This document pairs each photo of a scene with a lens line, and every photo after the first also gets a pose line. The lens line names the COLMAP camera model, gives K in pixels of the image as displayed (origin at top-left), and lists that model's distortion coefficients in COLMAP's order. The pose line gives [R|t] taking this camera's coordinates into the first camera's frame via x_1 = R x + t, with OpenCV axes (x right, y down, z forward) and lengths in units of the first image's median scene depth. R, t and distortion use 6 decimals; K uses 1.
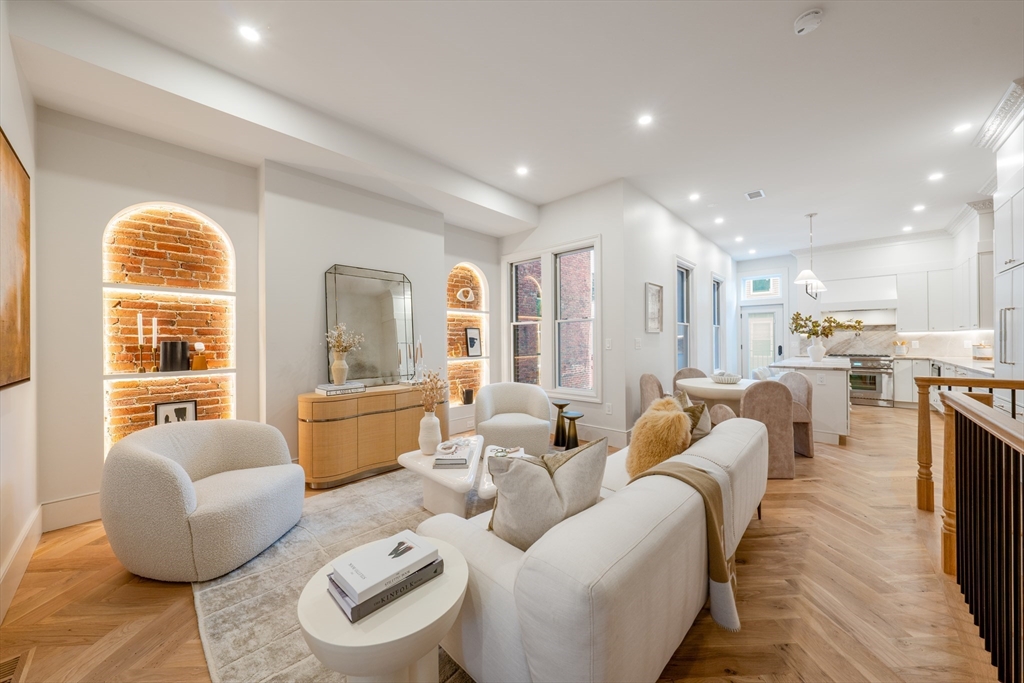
lens RADIAL K [[360.0, 0, 511.7], [0, 360.0, 341.0], [0, 0, 1]] dist [-0.000977, 0.000070]
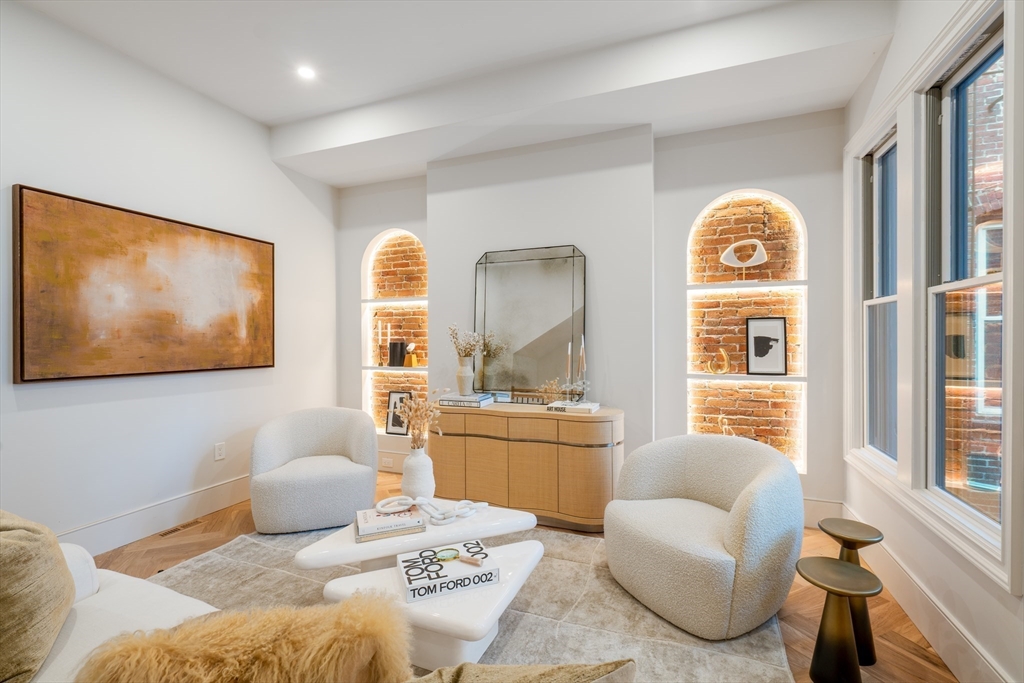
lens RADIAL K [[449.0, 0, 512.6], [0, 449.0, 341.0], [0, 0, 1]] dist [0.004688, 0.000326]
pose [[0.364729, 0.011435, -0.931044, 0.548815], [0.000739, 0.999921, 0.012571, -0.019009], [0.931114, -0.005273, 0.364691, 0.713246]]
